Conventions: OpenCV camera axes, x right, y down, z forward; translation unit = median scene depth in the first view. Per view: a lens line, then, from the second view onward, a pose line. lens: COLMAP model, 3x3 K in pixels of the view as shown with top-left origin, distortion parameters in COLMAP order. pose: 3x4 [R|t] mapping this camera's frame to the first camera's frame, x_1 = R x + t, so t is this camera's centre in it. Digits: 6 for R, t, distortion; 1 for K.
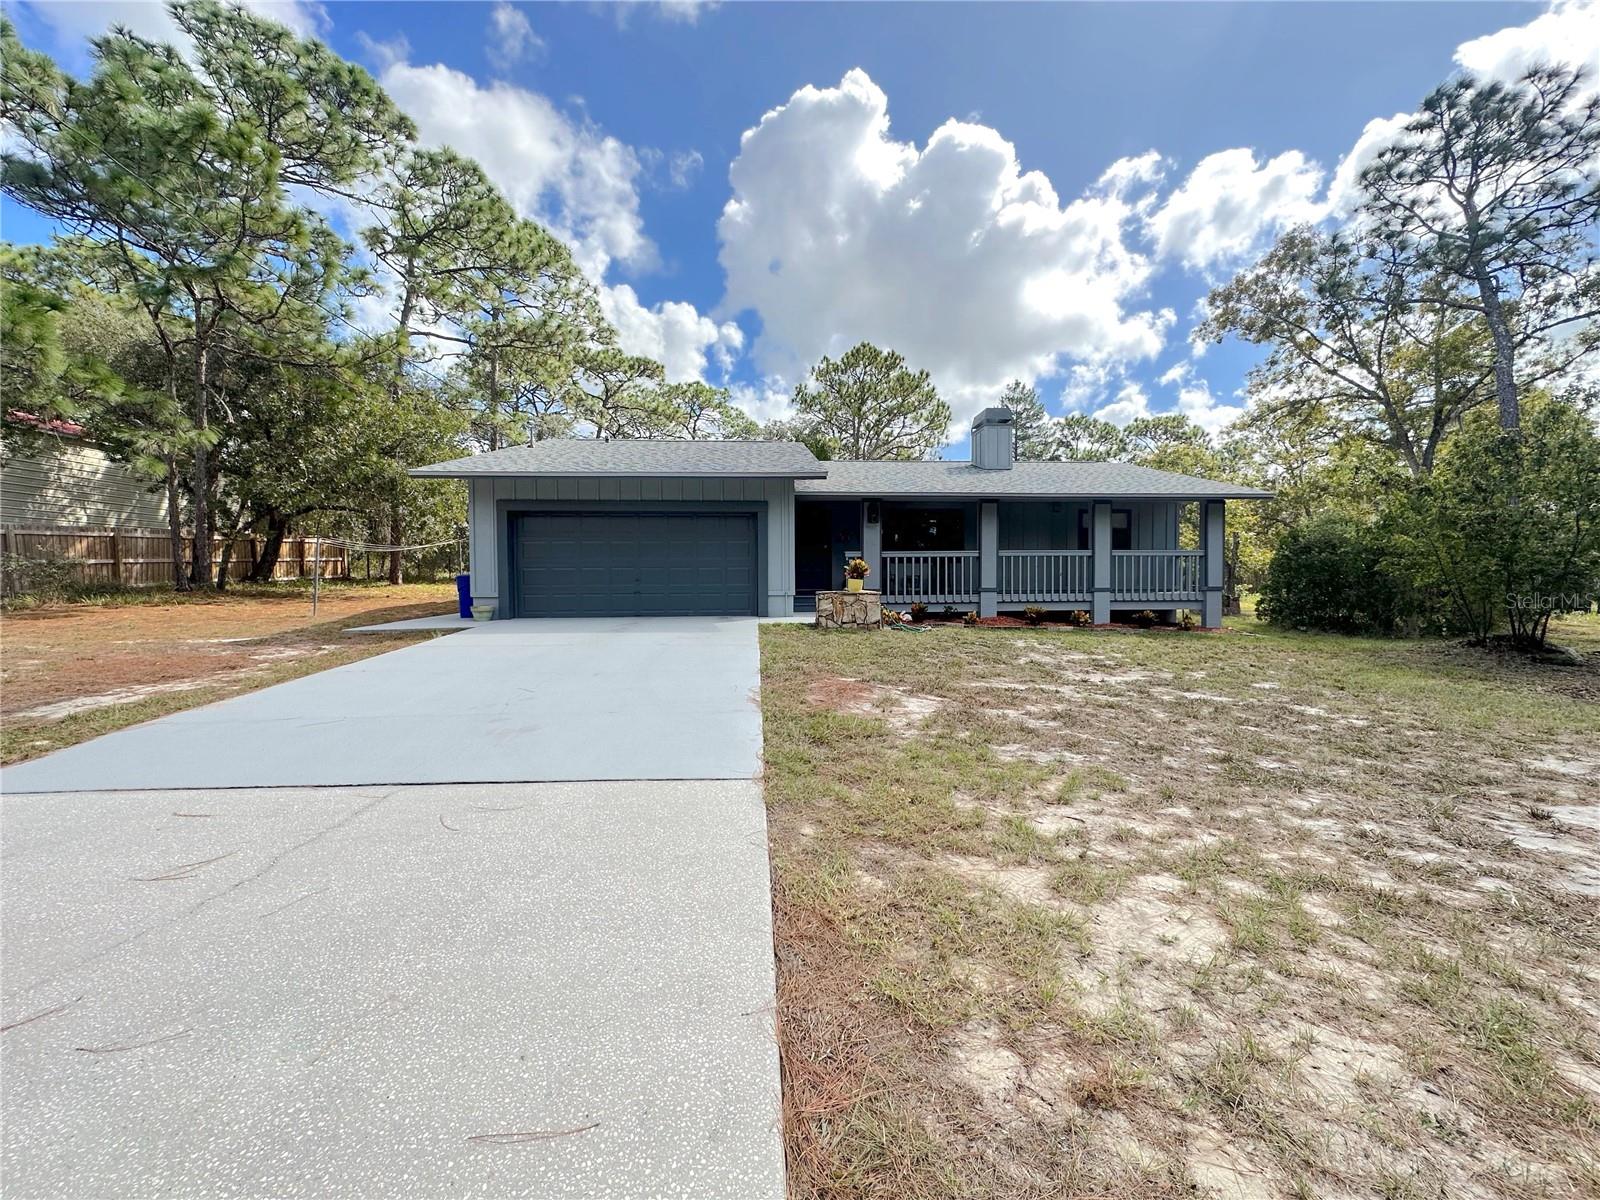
lens RADIAL K [[639.9, 0, 797.5], [0, 639.9, 600.6], [0, 0, 1]] dist [-0.002910, 0.000040]
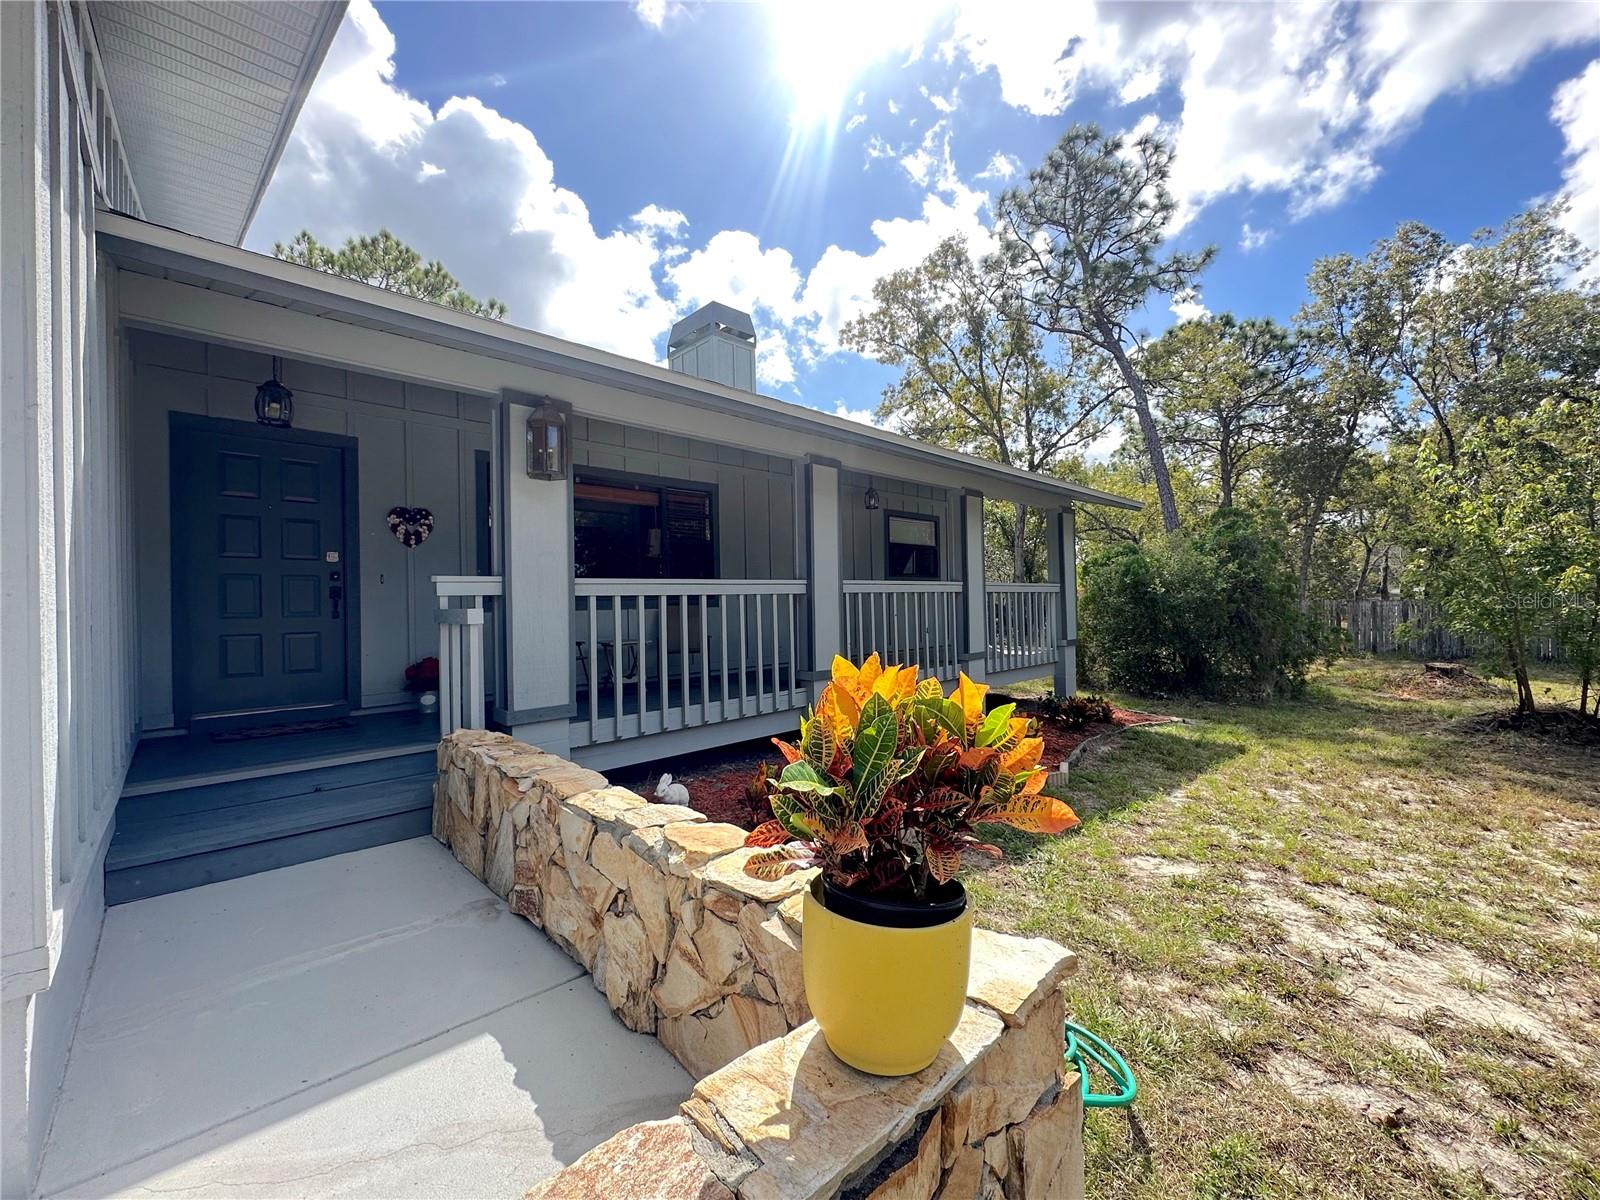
lens RADIAL K [[639.9, 0, 797.5], [0, 639.9, 600.6], [0, 0, 1]] dist [-0.002910, 0.000040]
pose [[0.756801, 0.000845, 0.653645, 0.001384], [0.021101, 0.999446, -0.025723, -0.023080], [-0.653305, 0.033260, 0.756364, 0.288296]]
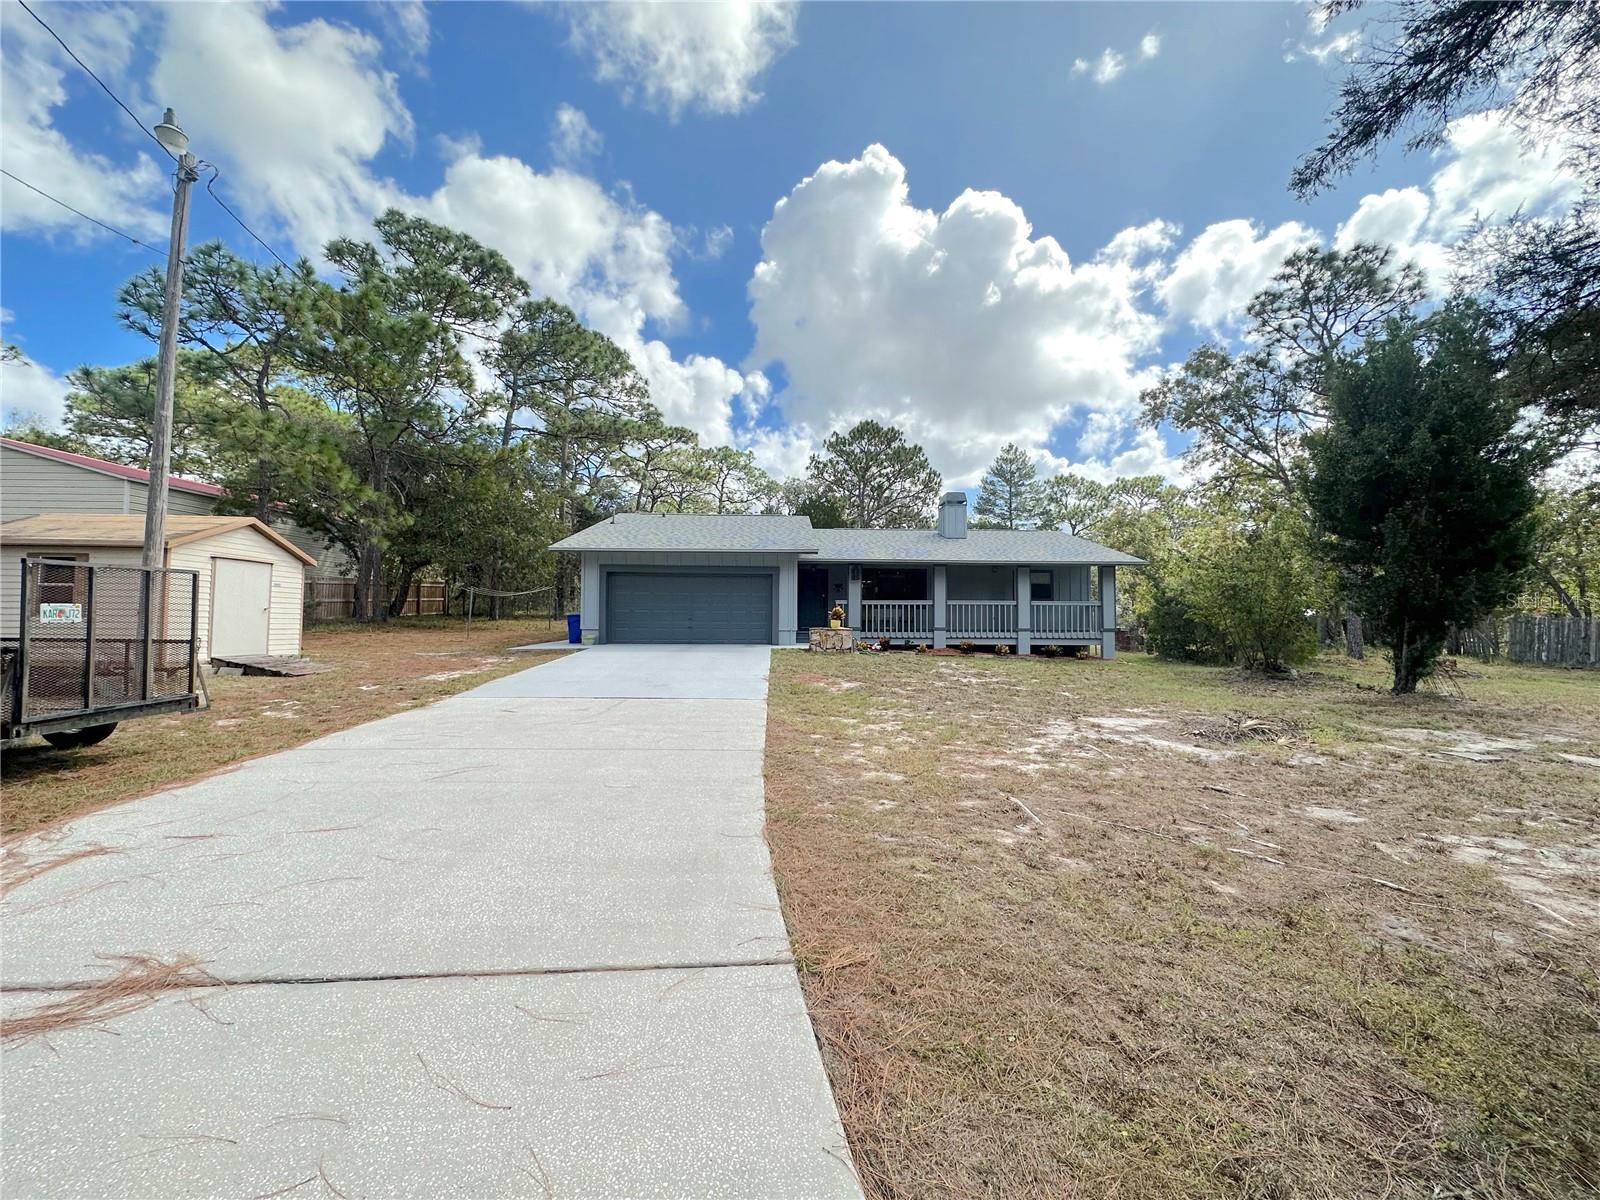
lens RADIAL K [[639.9, 0, 797.5], [0, 639.9, 600.6], [0, 0, 1]] dist [-0.002910, 0.000040]
pose [[0.999341, 0.010616, -0.034703, 0.017314], [-0.012724, 0.998051, -0.061085, 0.004245], [0.033986, 0.061486, 0.997529, -0.160608]]
